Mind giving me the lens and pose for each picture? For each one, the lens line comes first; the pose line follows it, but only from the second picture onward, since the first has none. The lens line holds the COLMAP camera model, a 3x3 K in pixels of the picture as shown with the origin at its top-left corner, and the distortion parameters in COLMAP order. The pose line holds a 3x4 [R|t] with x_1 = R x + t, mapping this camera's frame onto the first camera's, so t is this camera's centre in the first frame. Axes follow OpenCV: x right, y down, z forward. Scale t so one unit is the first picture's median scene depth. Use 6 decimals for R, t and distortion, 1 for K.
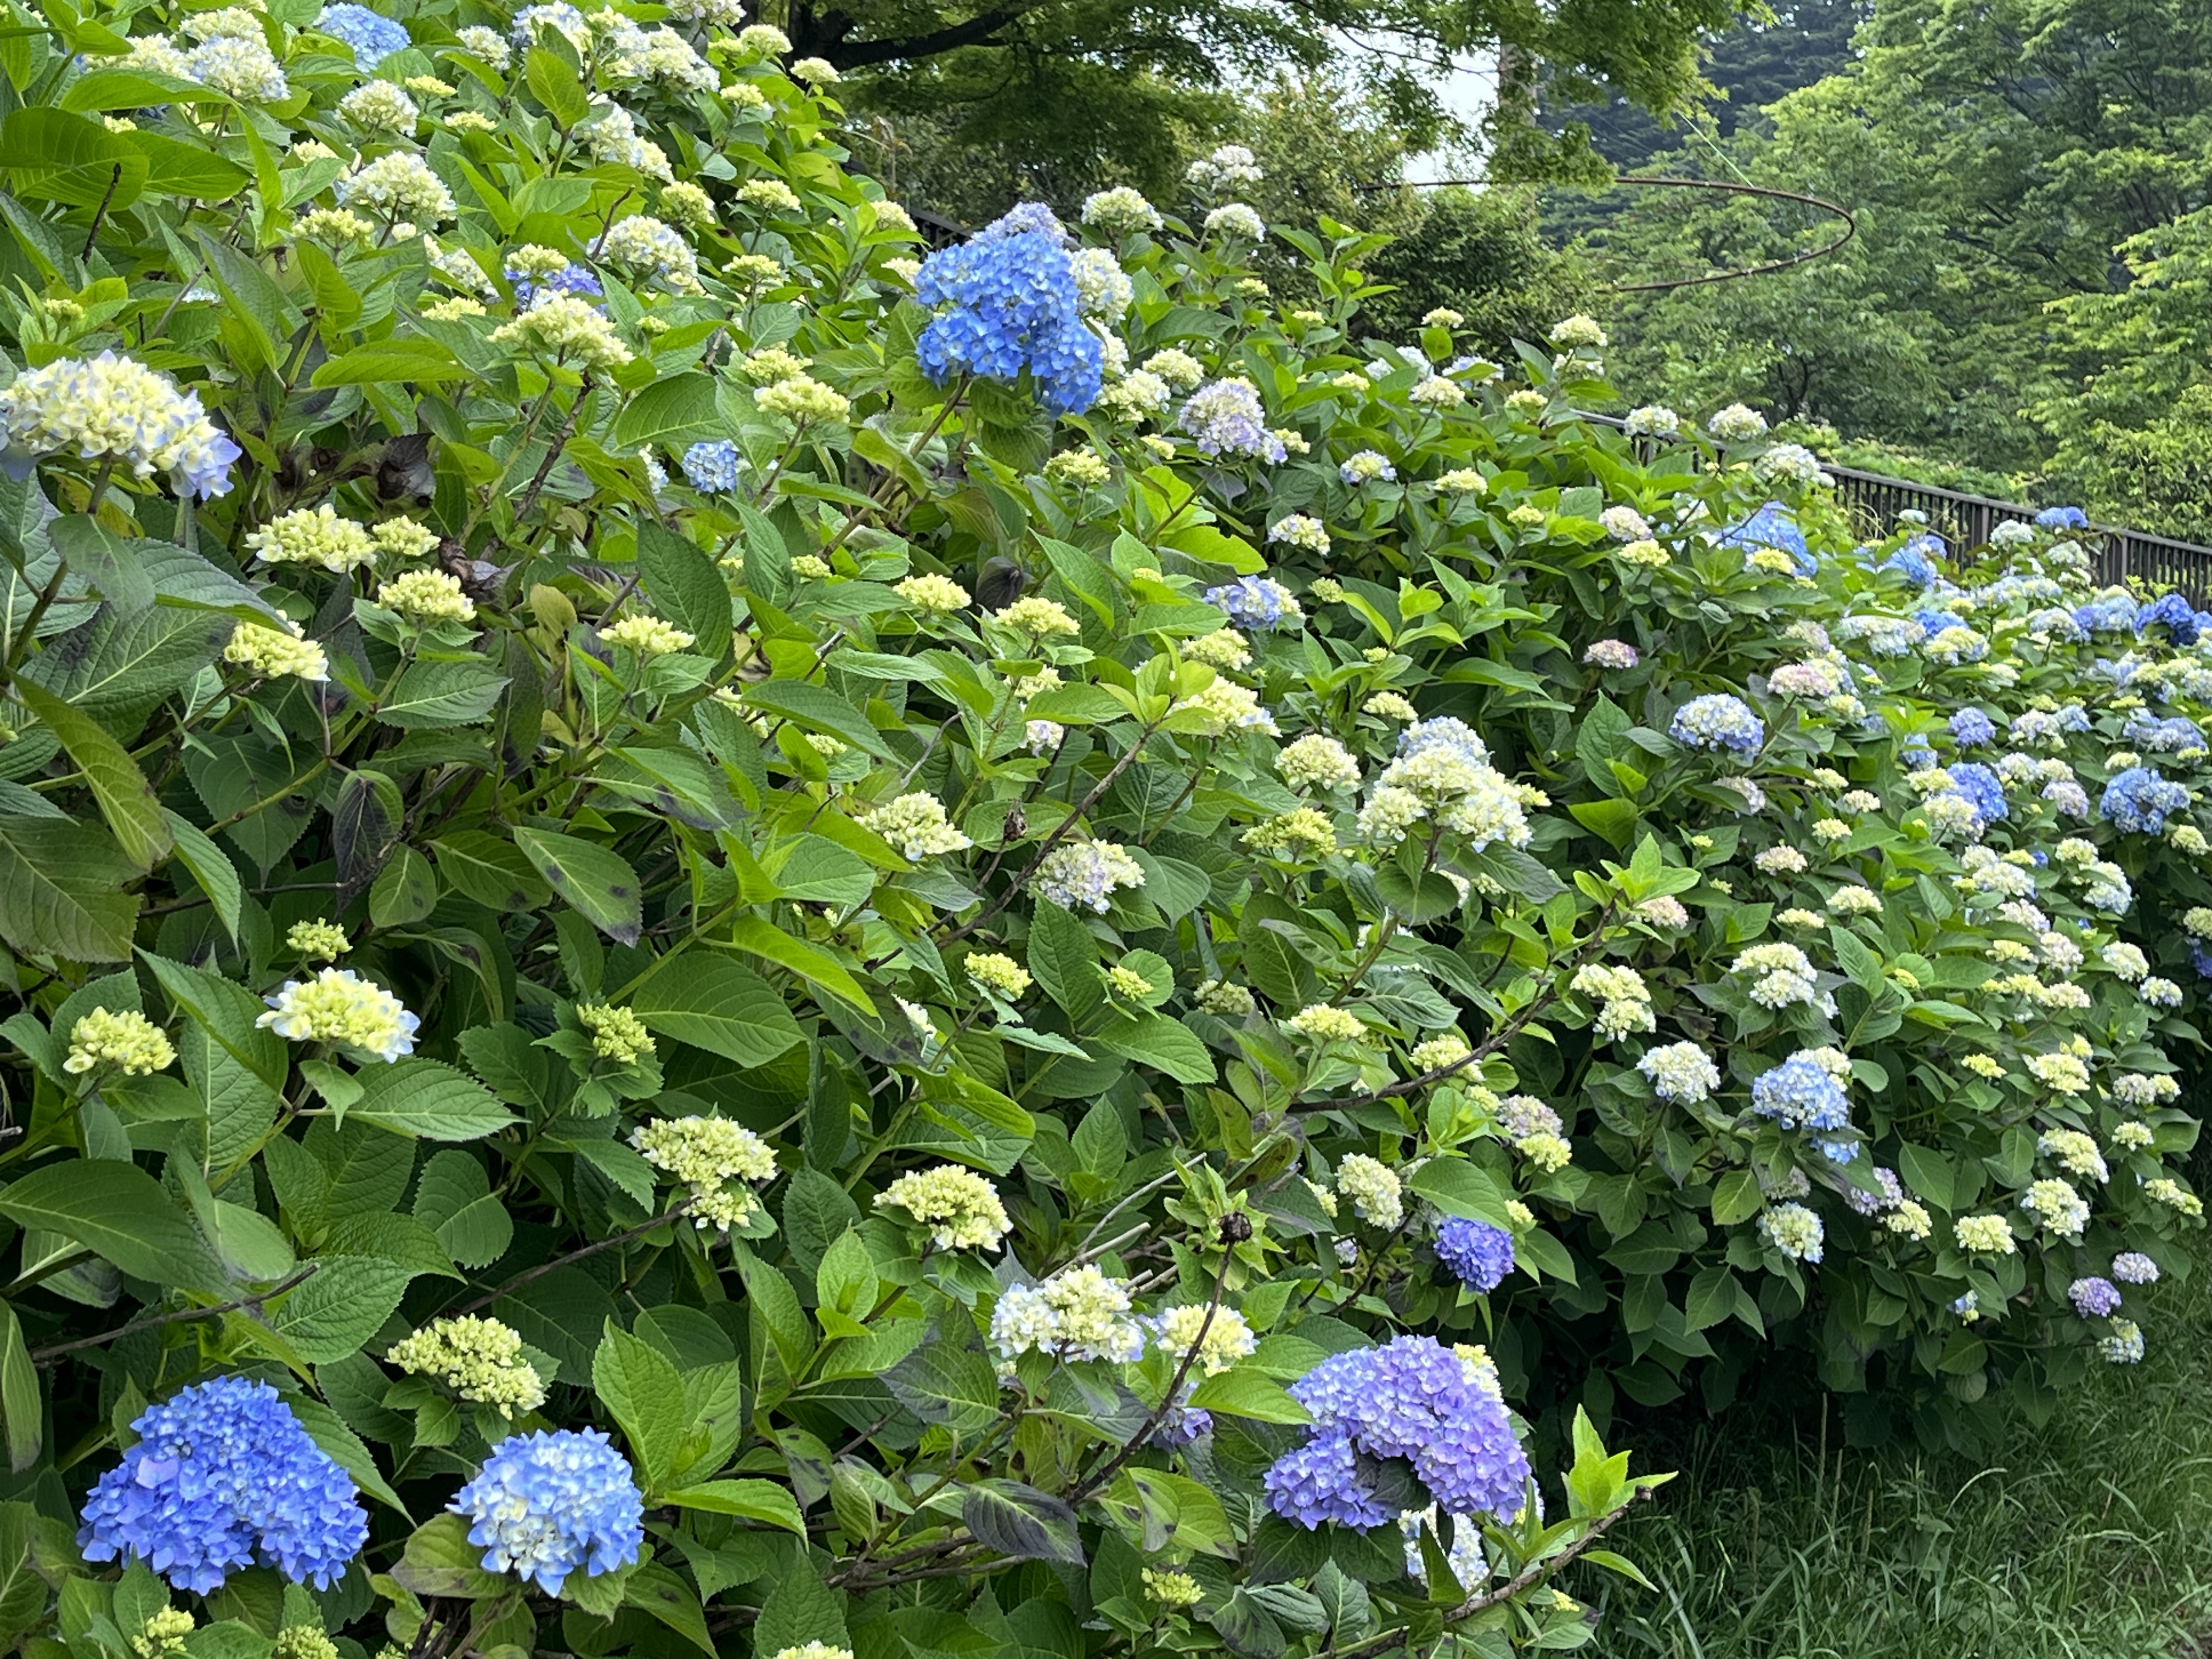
lens RADIAL K [[3420.6, 0, 1106.0], [0, 3420.6, 829.5], [0, 0, 1]] dist [0.001046, -0.065284]
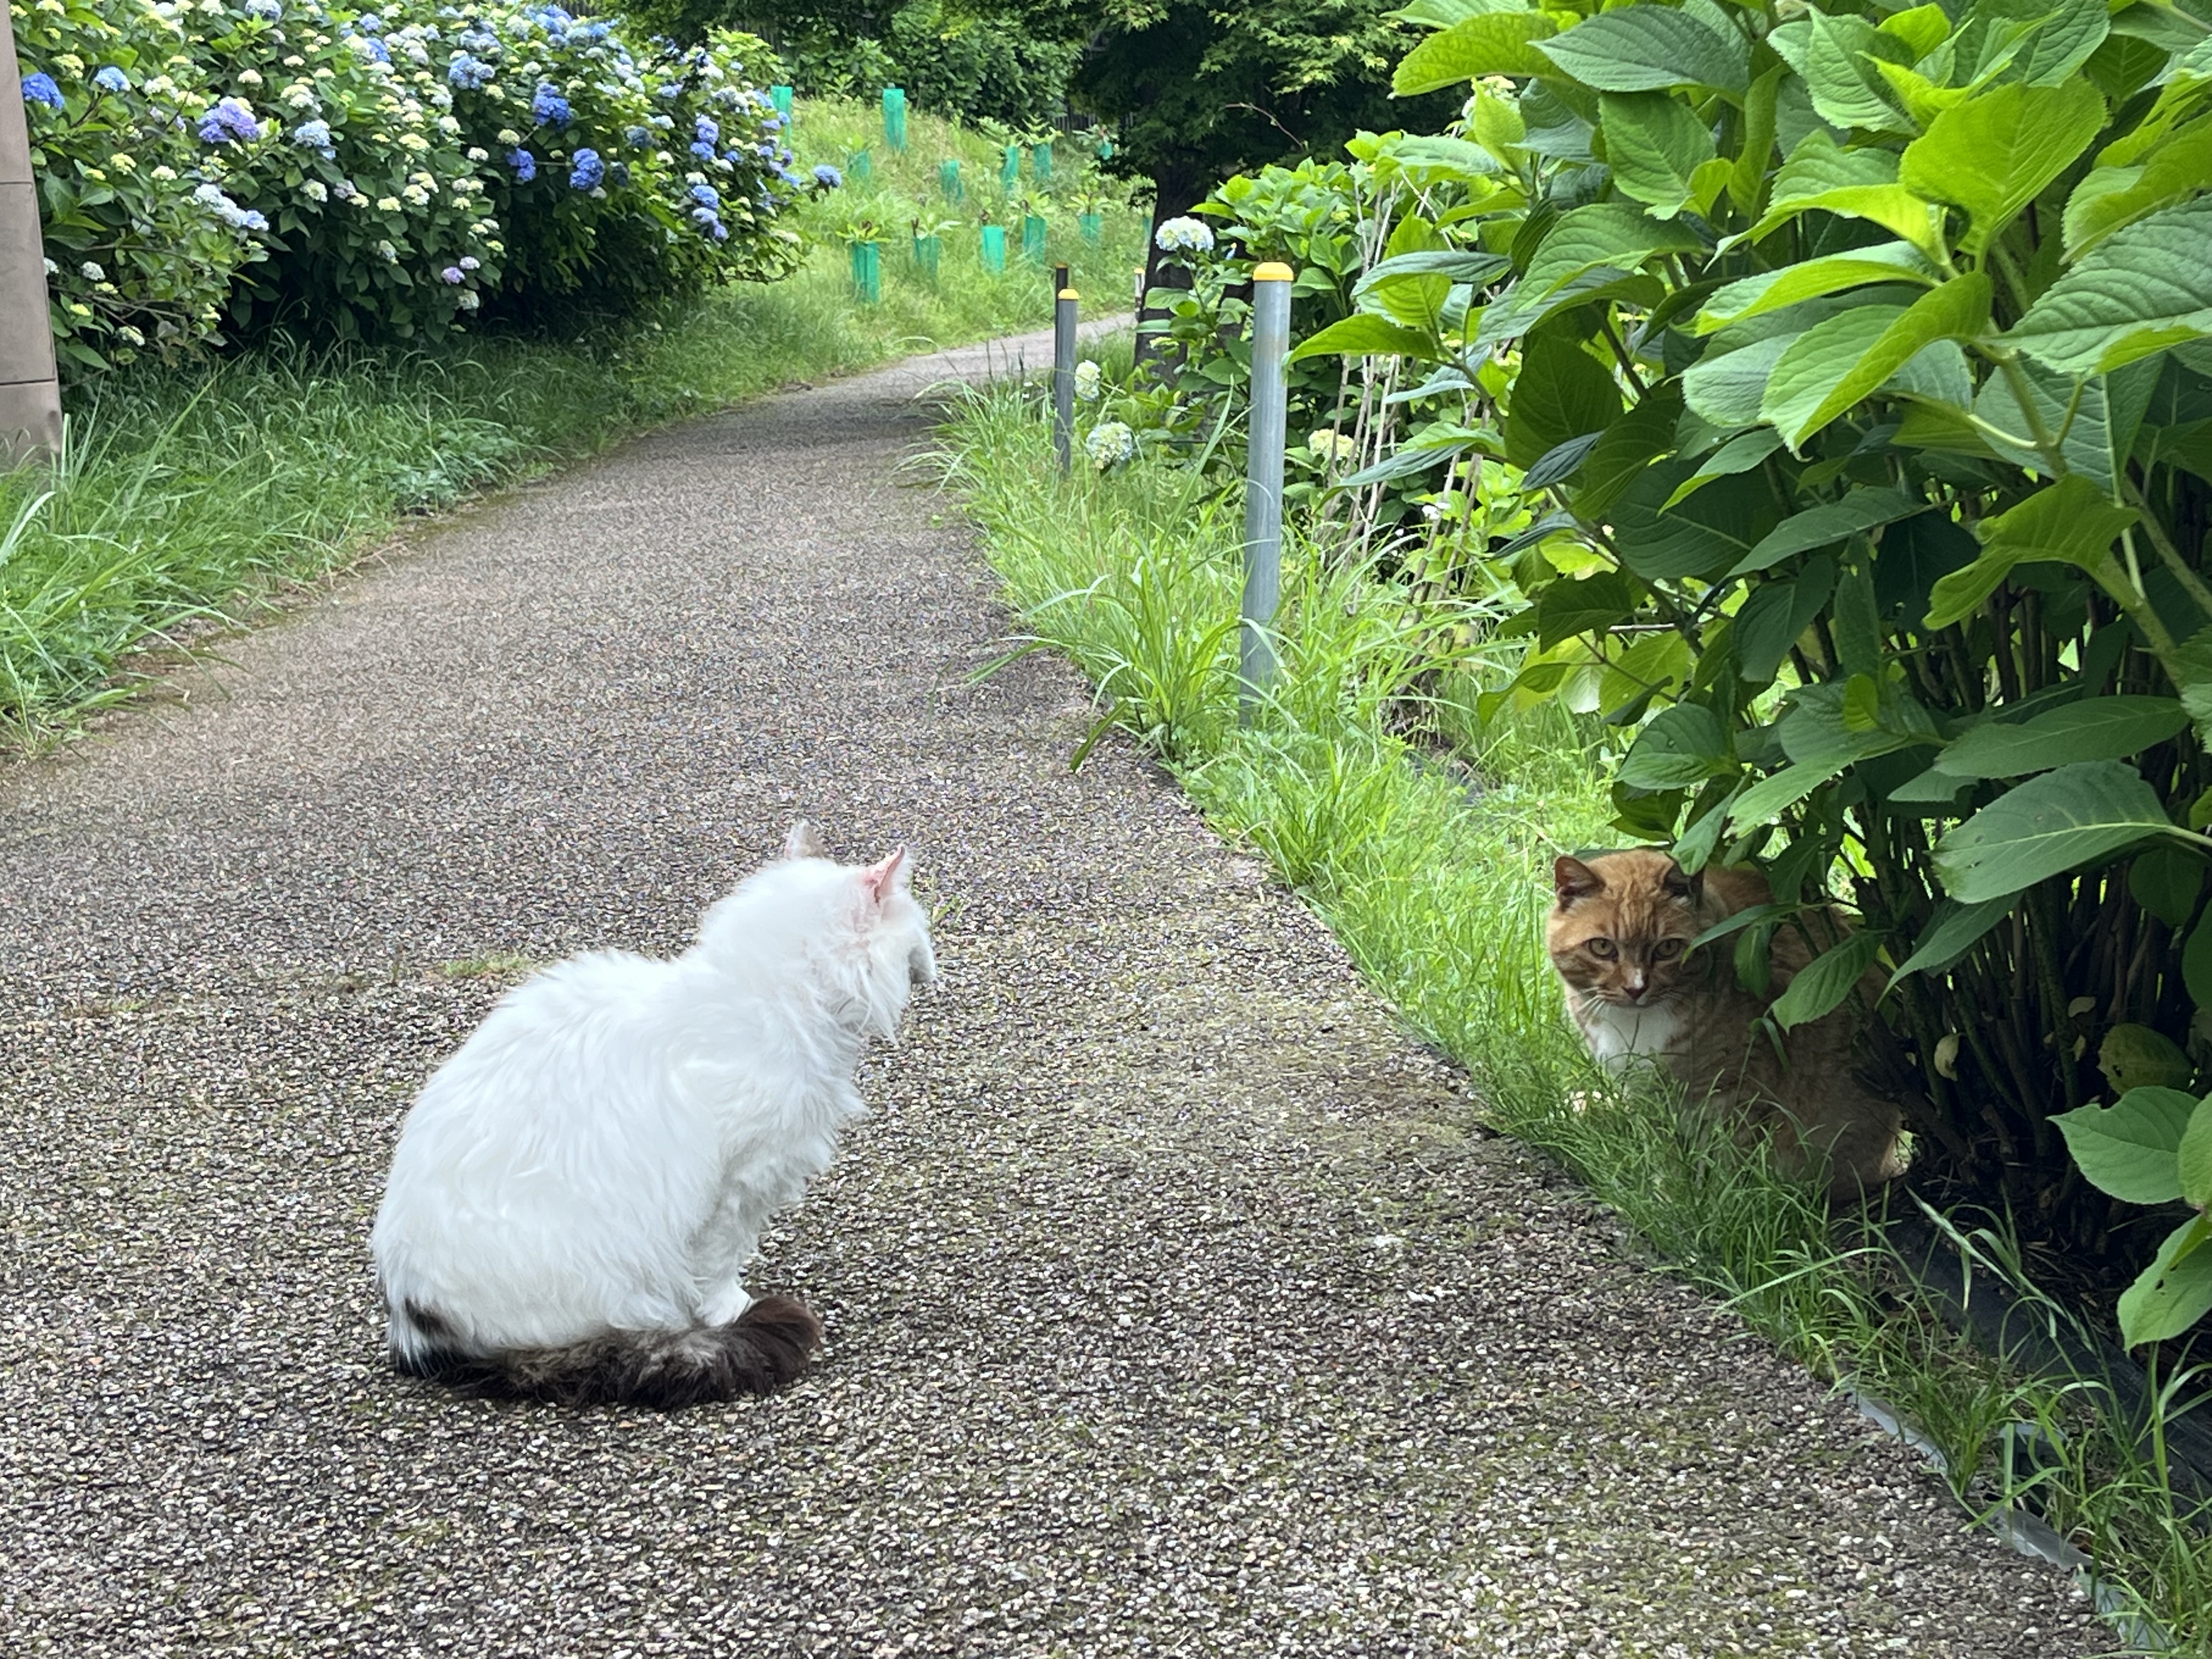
lens RADIAL K [[3677.9, 0, 1019.2], [0, 3677.9, 827.8], [0, 0, 1]] dist [0.031539, 0.145817]
pose [[0.919921, -0.134674, 0.368251, -0.394515], [0.083761, 0.984982, 0.150980, 0.200881], [-0.383054, -0.108045, 0.917385, -1.788939]]
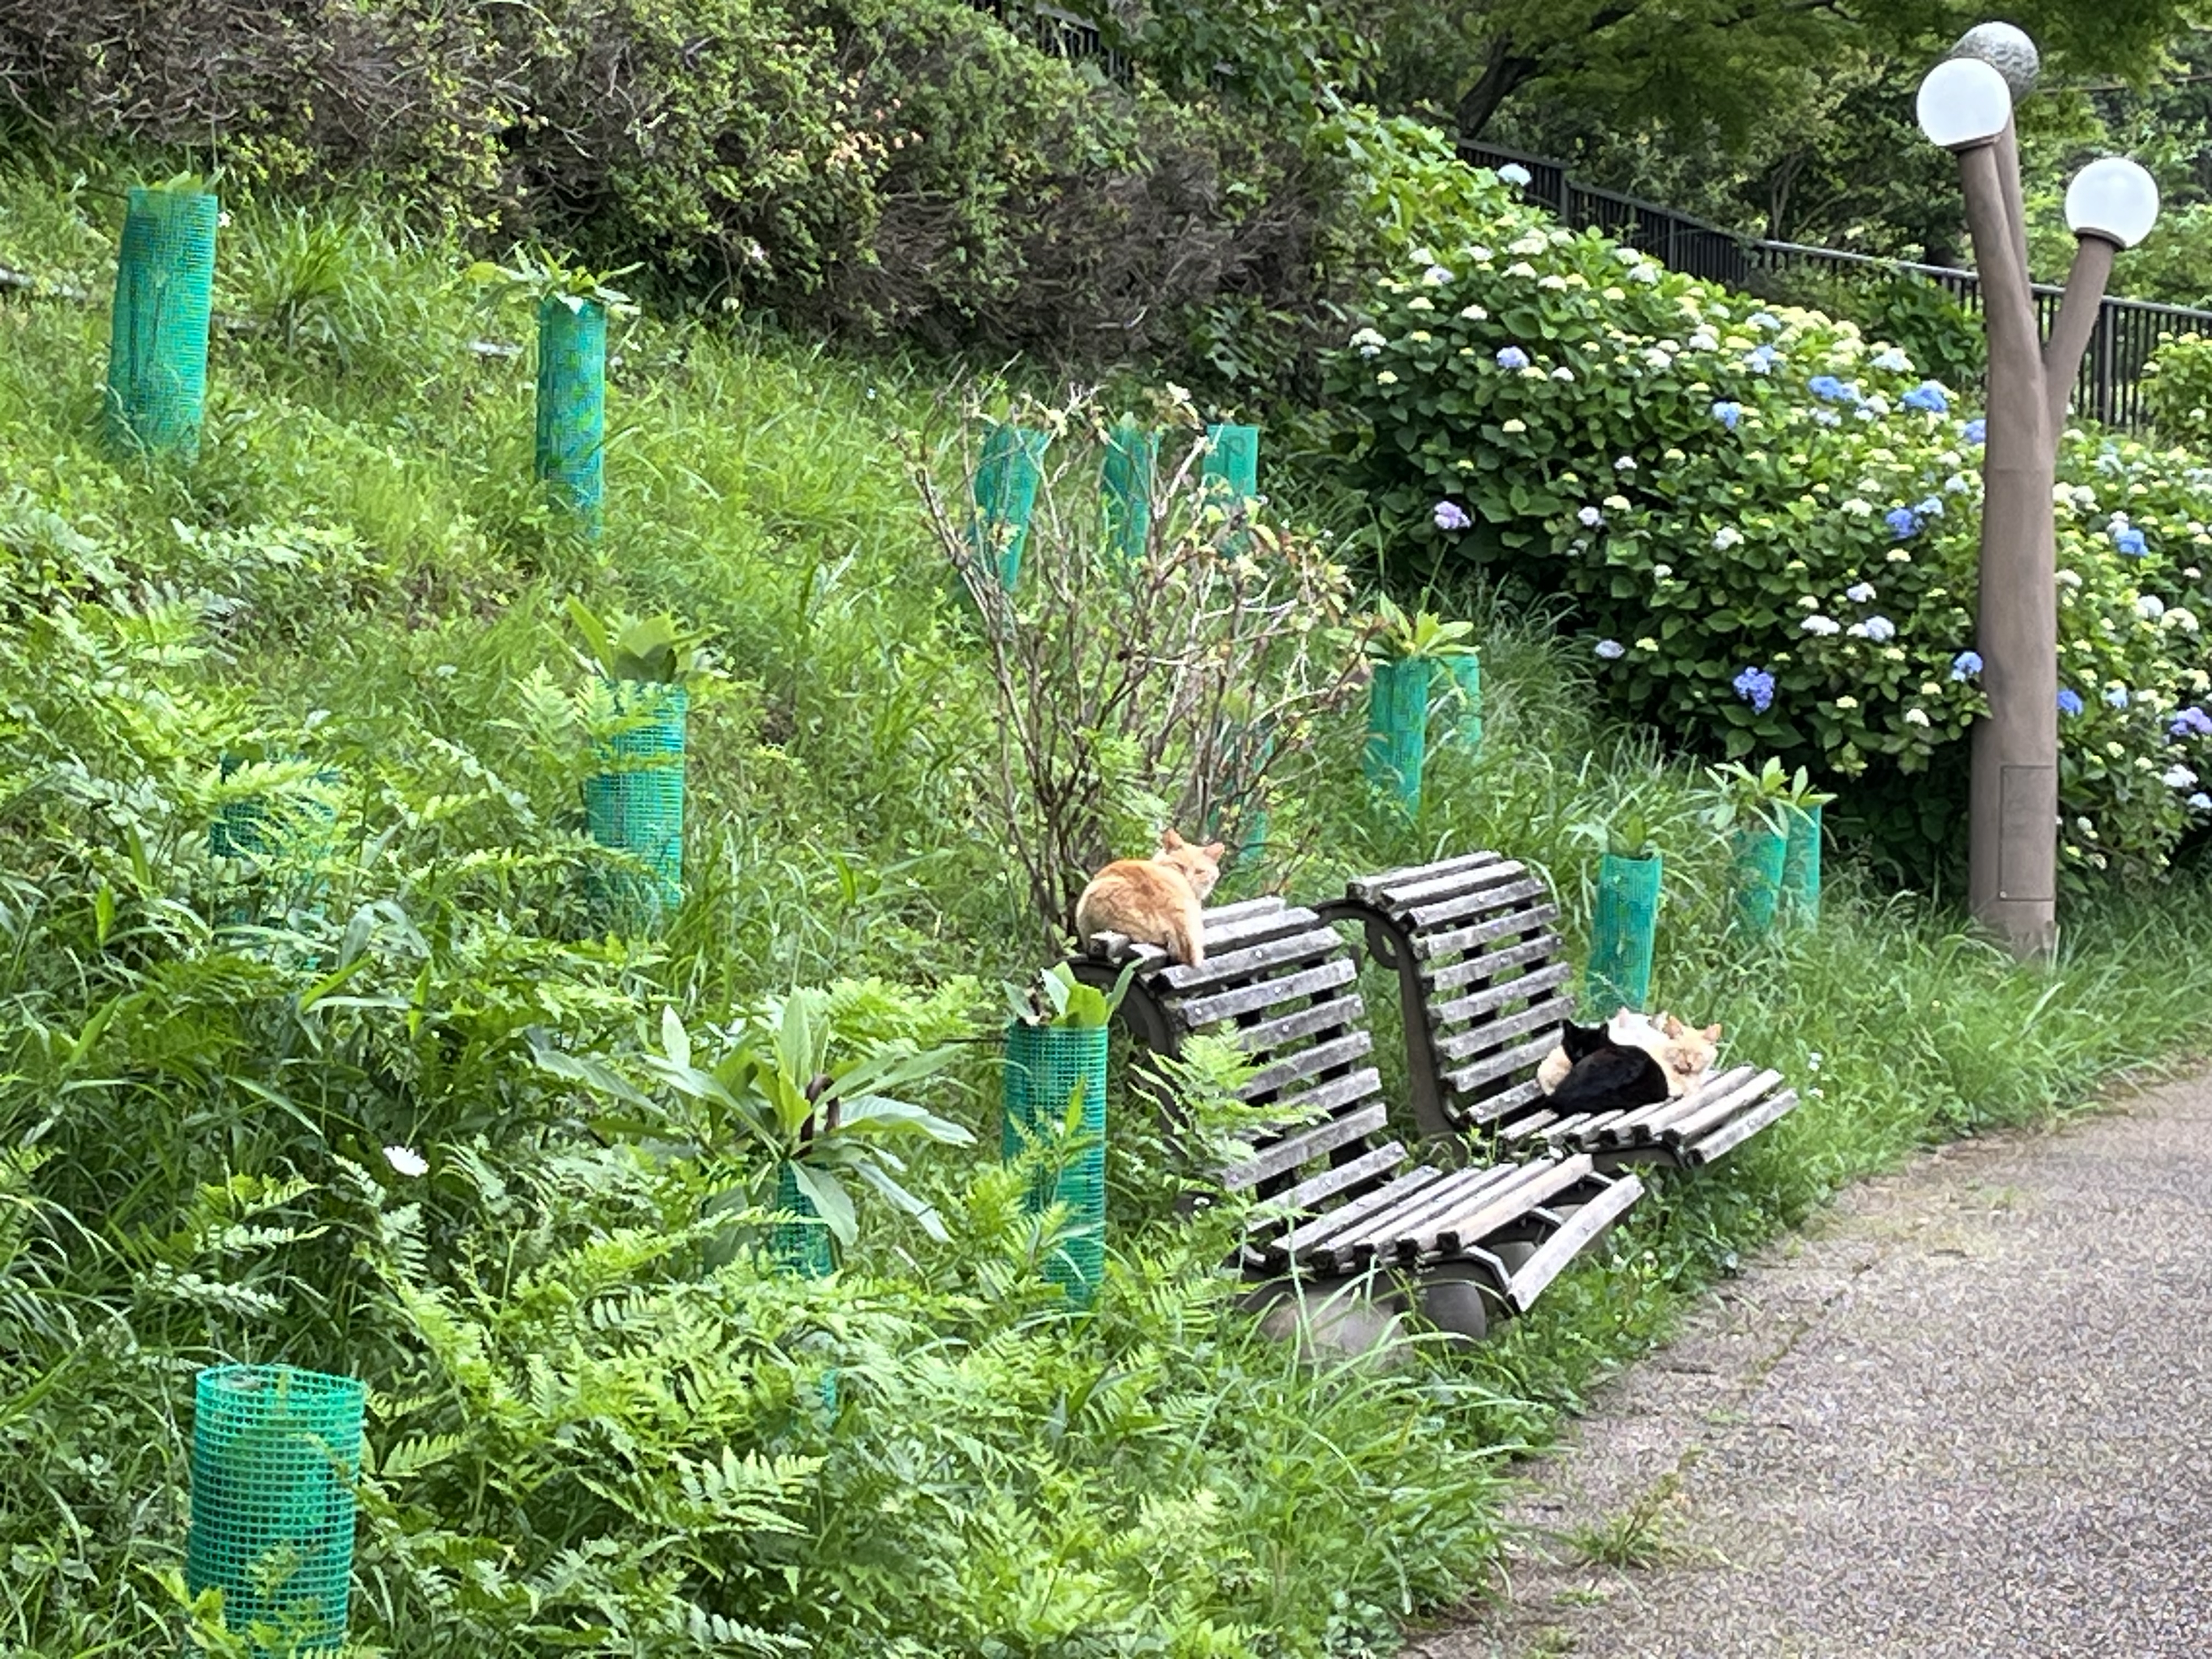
lens RADIAL K [[5802.0, 0, 1106.0], [0, 5802.0, 829.5], [0, 0, 1]] dist [0.064078, 0.665322]
pose [[0.999904, 0.003665, 0.013388, -0.919302], [-0.004038, 0.999600, 0.027981, 0.037838], [-0.013280, -0.028032, 0.999519, -4.327246]]
